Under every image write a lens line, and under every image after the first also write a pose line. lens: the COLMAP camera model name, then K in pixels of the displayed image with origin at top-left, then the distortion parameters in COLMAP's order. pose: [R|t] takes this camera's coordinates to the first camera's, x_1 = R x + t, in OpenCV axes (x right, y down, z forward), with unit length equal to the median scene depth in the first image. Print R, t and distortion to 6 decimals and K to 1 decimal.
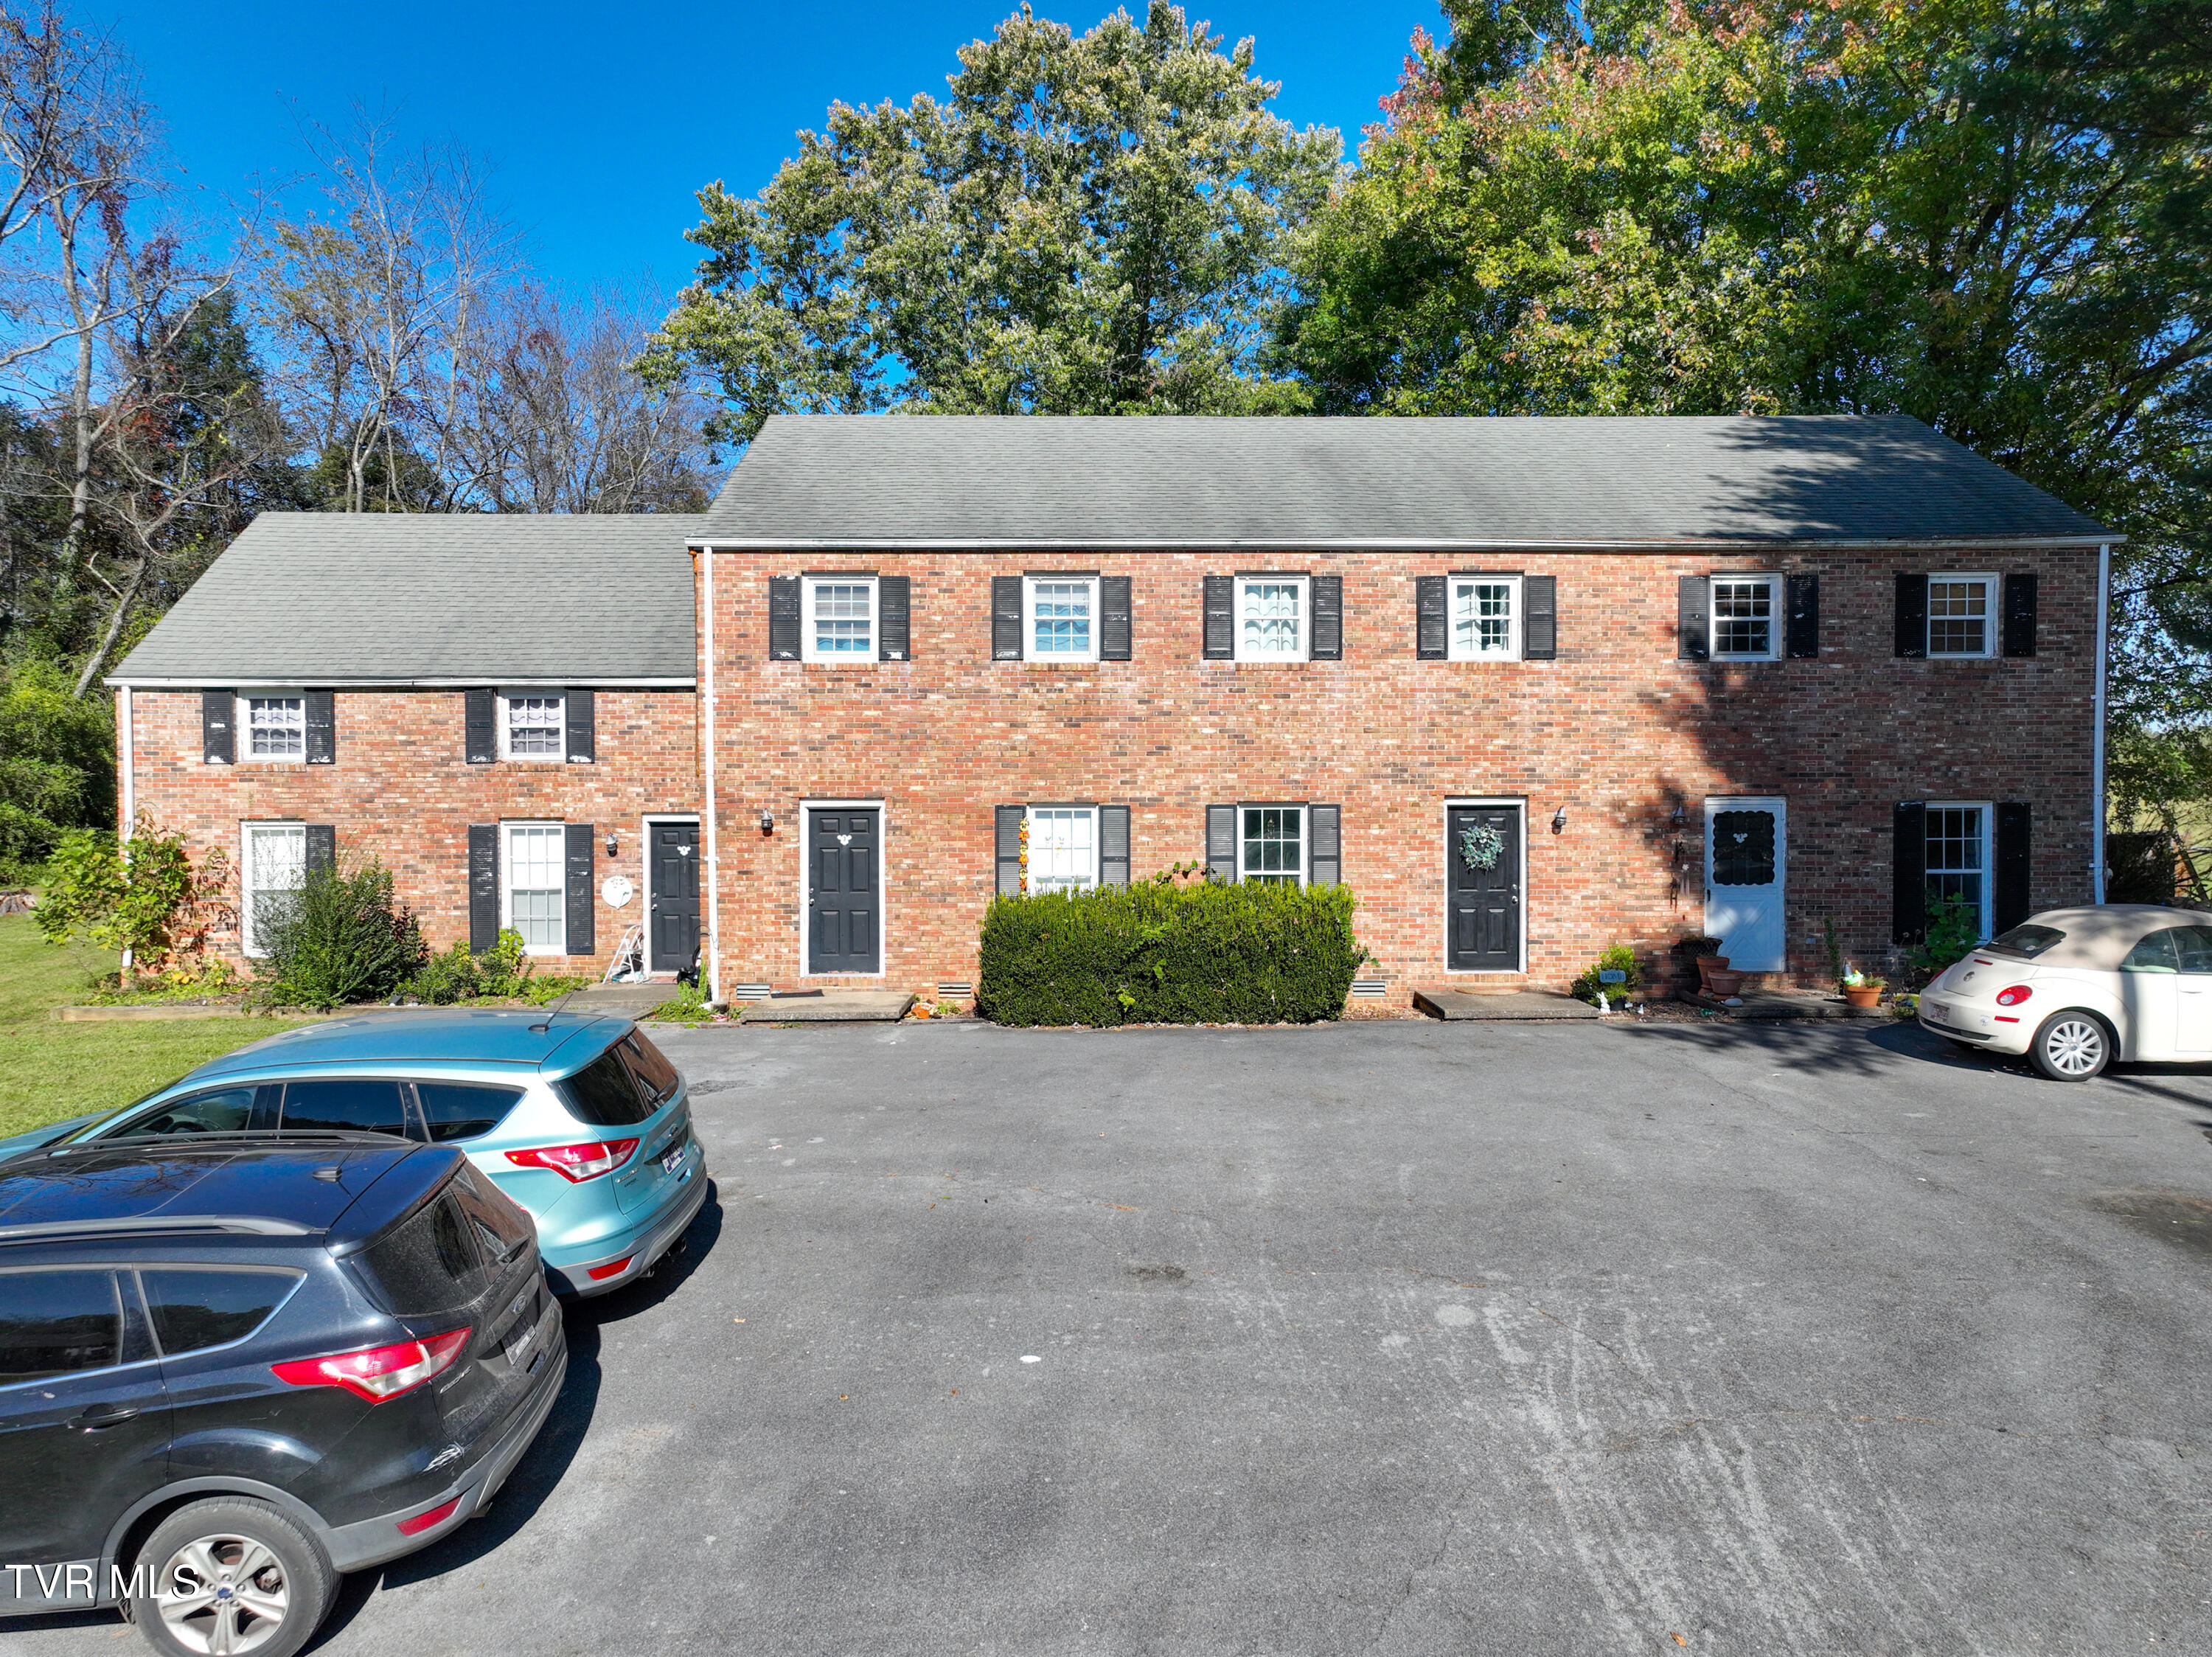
lens RADIAL K [[1544.7, 0, 1109.6], [0, 1544.7, 815.7], [0, 0, 1]] dist [0.021952, 0.002528]
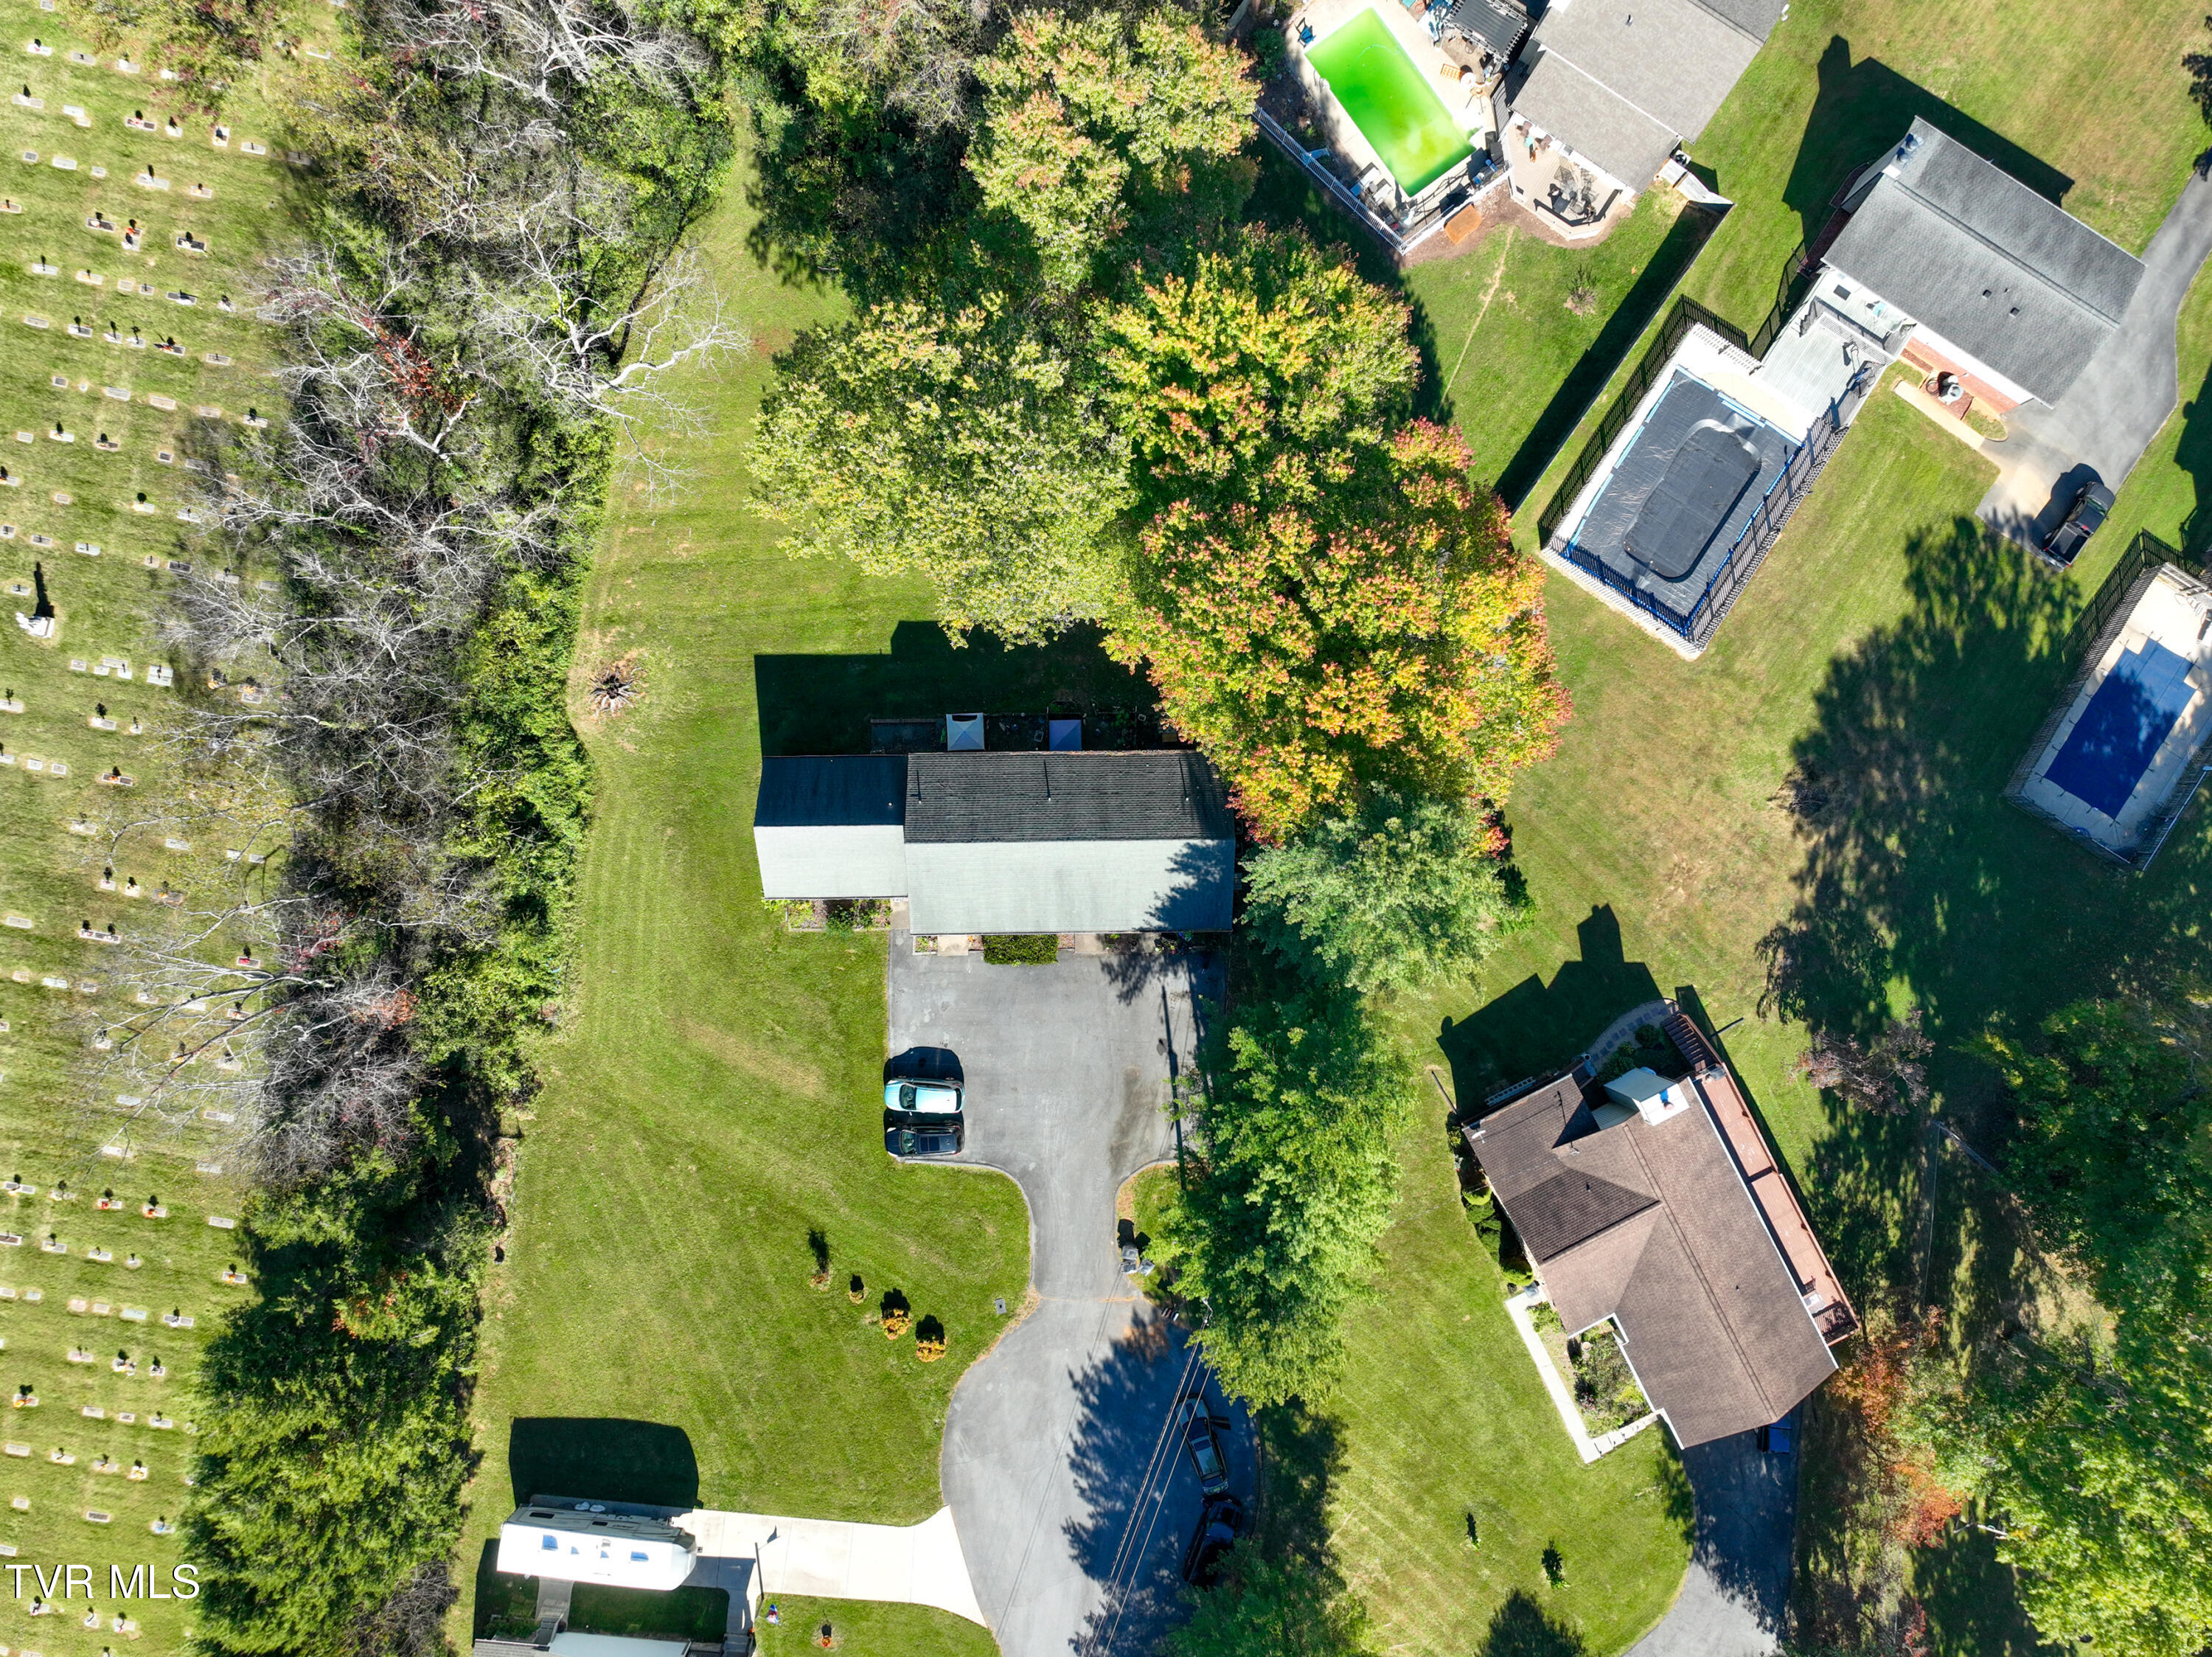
lens RADIAL K [[1544.7, 0, 1104.9], [0, 1544.7, 823.1], [0, 0, 1]] dist [0.021952, 0.002528]
pose [[0.999846, 0.000306, 0.017575, 0.207592], [-0.017574, 0.037965, 0.999125, -4.571464], [-0.000362, -0.999279, 0.037965, 1.133879]]
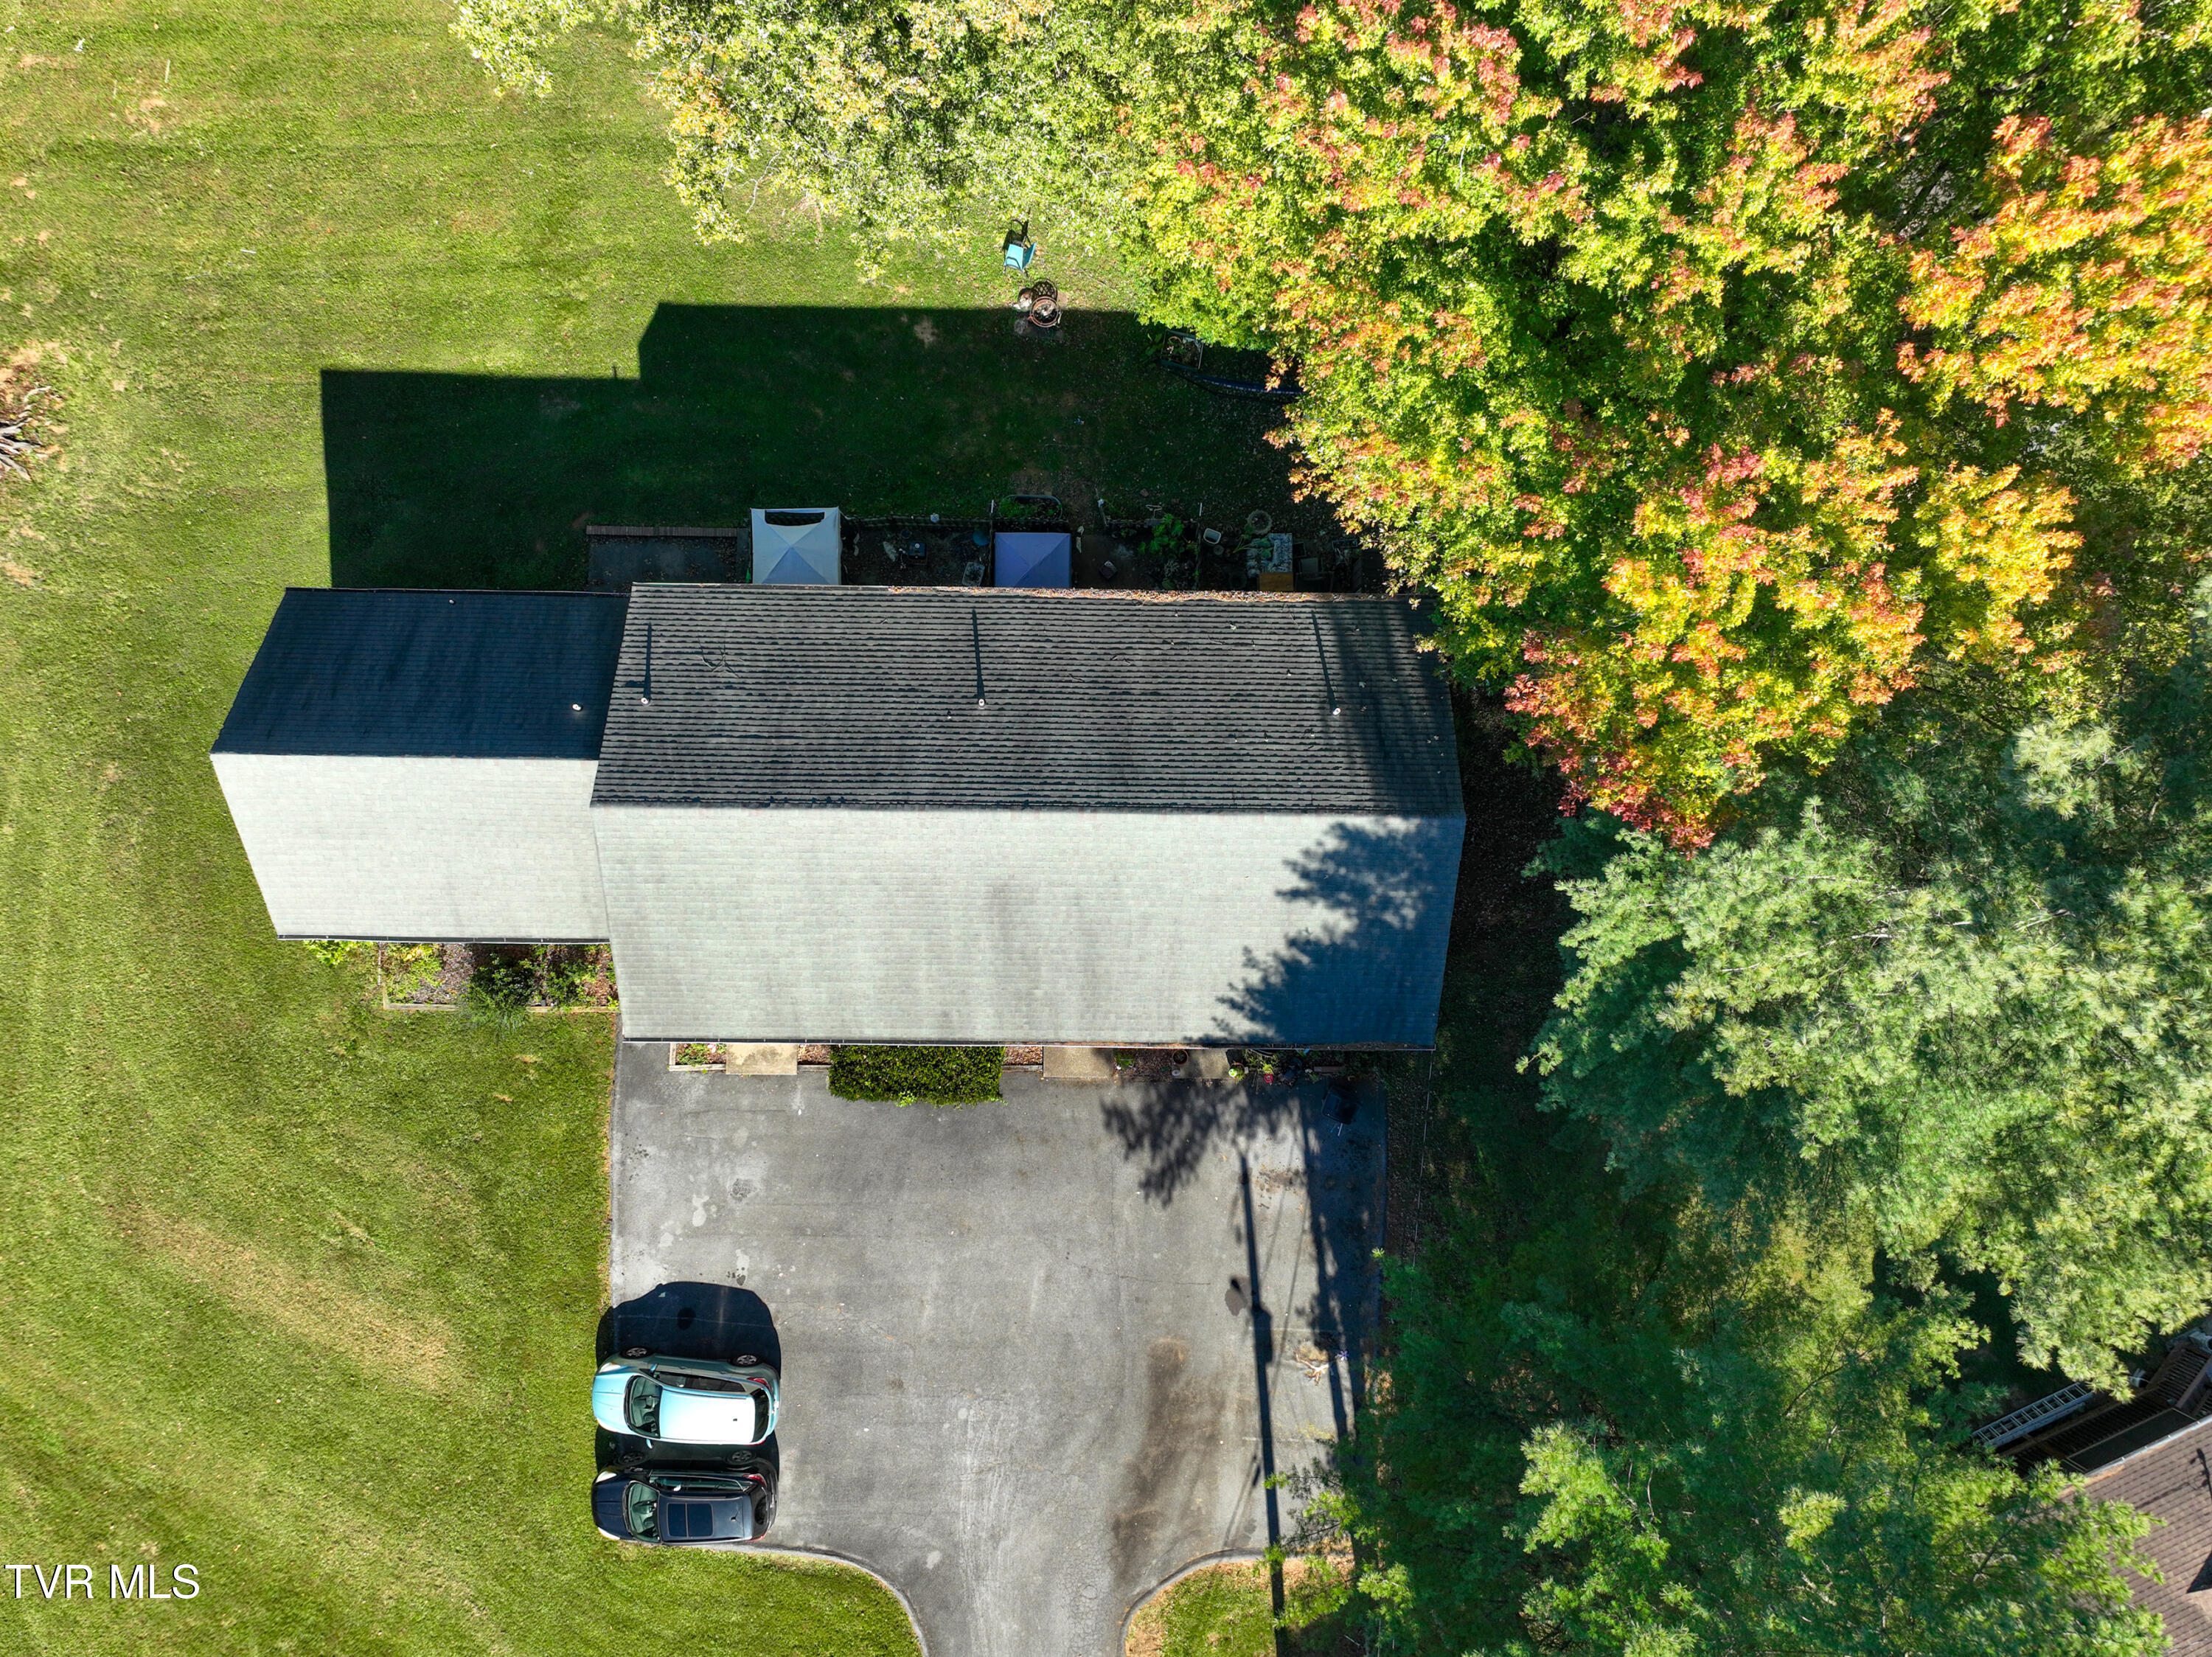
lens RADIAL K [[1544.7, 0, 1100.8], [0, 1544.7, 834.6], [0, 0, 1]] dist [0.021952, 0.002528]
pose [[0.999556, 0.026580, 0.013492, 0.239009], [-0.014451, 0.036238, 0.999239, -1.929368], [0.026071, -0.998990, 0.036606, 1.163842]]
